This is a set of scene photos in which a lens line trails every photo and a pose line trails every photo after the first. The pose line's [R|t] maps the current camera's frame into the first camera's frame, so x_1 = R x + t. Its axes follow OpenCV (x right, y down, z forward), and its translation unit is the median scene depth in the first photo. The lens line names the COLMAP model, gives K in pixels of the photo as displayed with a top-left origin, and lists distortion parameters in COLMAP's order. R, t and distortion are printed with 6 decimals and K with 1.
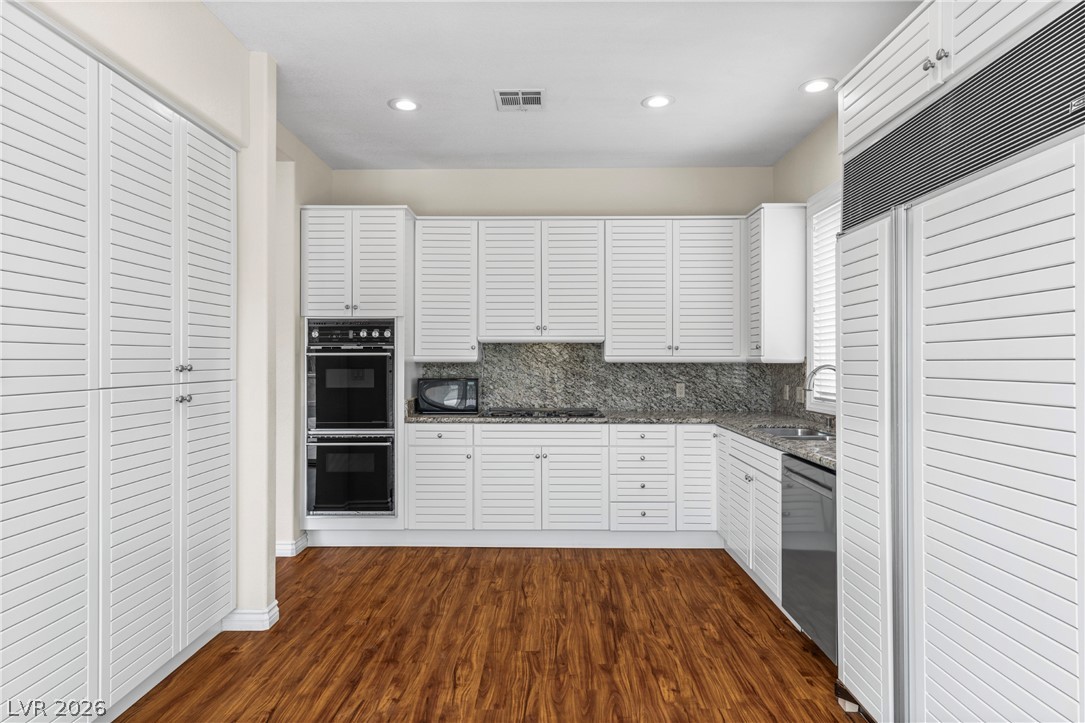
lens RADIAL K [[634.5, 0, 539.9], [0, 634.5, 356.3], [0, 0, 1]] dist [0.006335, 0.000899]
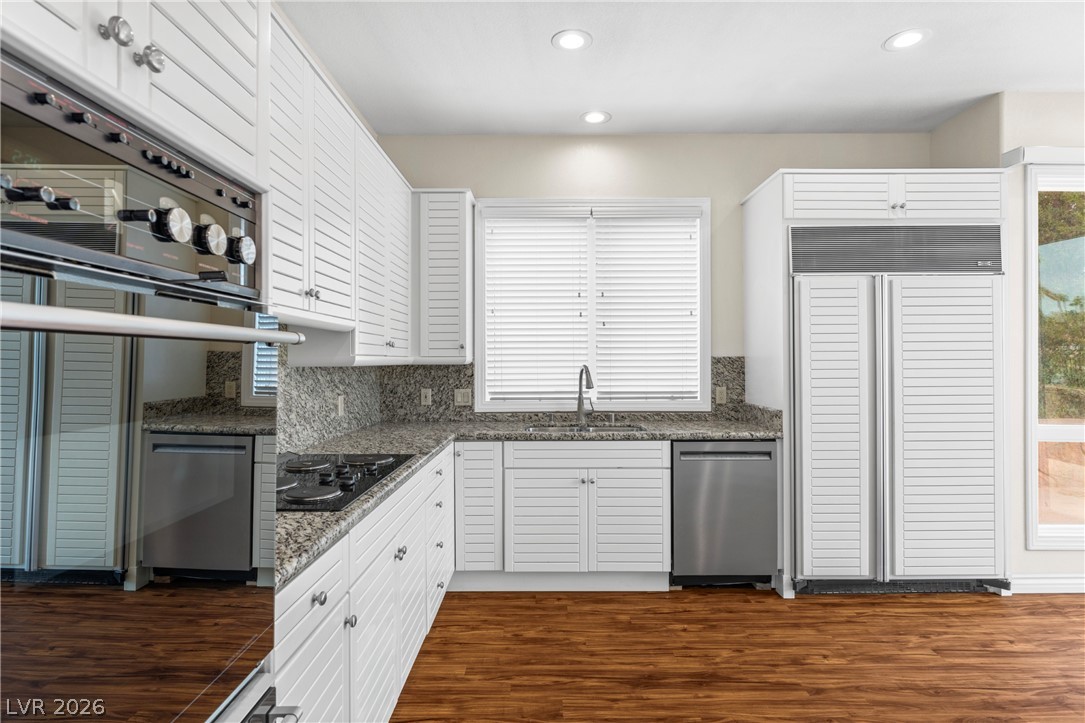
lens RADIAL K [[572.1, 0, 542.2], [0, 572.1, 357.6], [0, 0, 1]] dist [-0.001677, 0.003932]
pose [[-0.037063, 0.000902, 0.999313, -0.629994], [-0.002668, 0.999996, -0.001002, 0.002079], [-0.999309, -0.002703, -0.037061, 1.250561]]
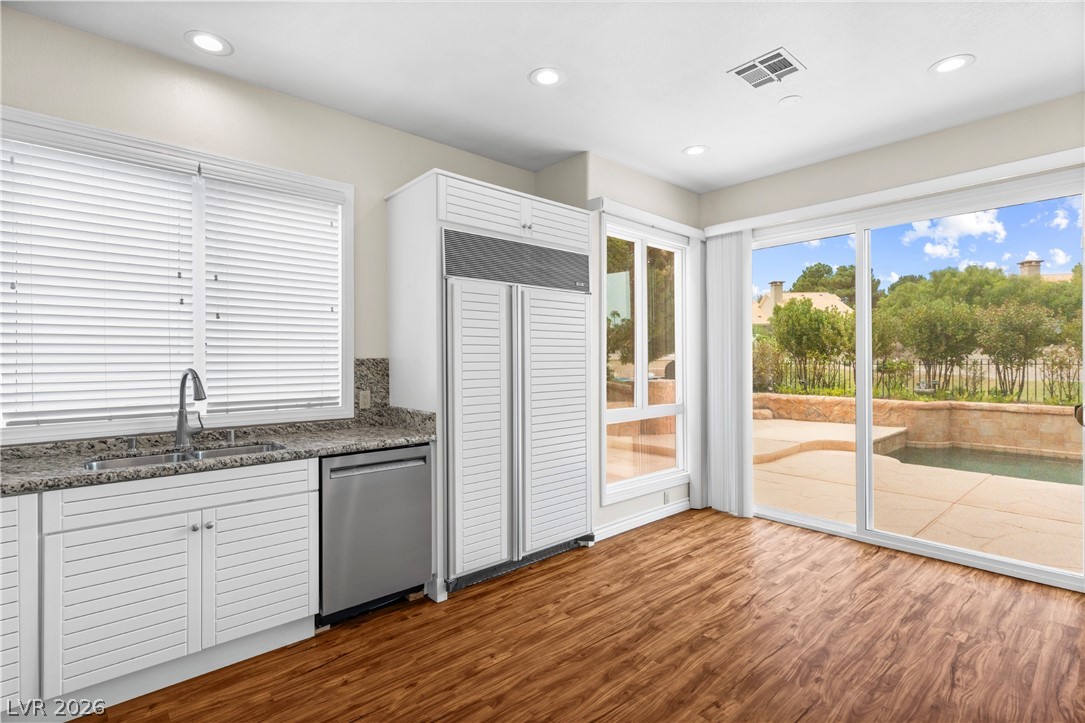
lens RADIAL K [[518.3, 0, 547.3], [0, 518.3, 358.9], [0, 0, 1]] dist [0.005359, -0.000688]
pose [[-0.695560, 0.001474, 0.718466, -0.420702], [-0.002445, 0.999987, -0.004418, 0.002730], [-0.718464, -0.004830, -0.695548, 1.280363]]
